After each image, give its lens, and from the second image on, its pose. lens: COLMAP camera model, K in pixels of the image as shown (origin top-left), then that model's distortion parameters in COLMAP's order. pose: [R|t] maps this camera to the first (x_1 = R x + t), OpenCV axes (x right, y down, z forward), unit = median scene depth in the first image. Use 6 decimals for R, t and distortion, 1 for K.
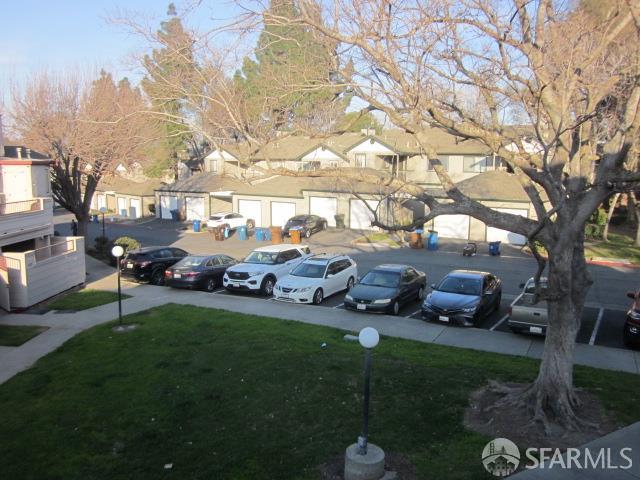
lens RADIAL K [[532.6, 0, 325.1], [0, 532.6, 238.2], [0, 0, 1]] dist [-0.044827, 0.016274]
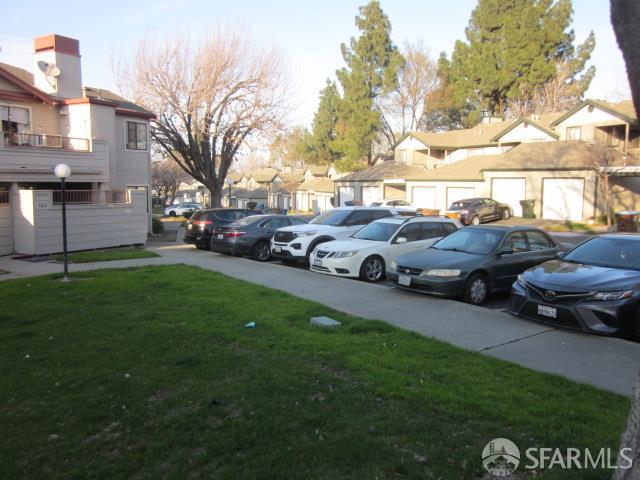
lens RADIAL K [[532.6, 0, 320.3], [0, 532.6, 243.1], [0, 0, 1]] dist [-0.044827, 0.016274]
pose [[0.890610, 0.045668, -0.452469, 0.196915], [-0.060999, 0.997950, -0.019343, 0.088788], [0.450659, 0.044827, 0.891570, 0.395407]]
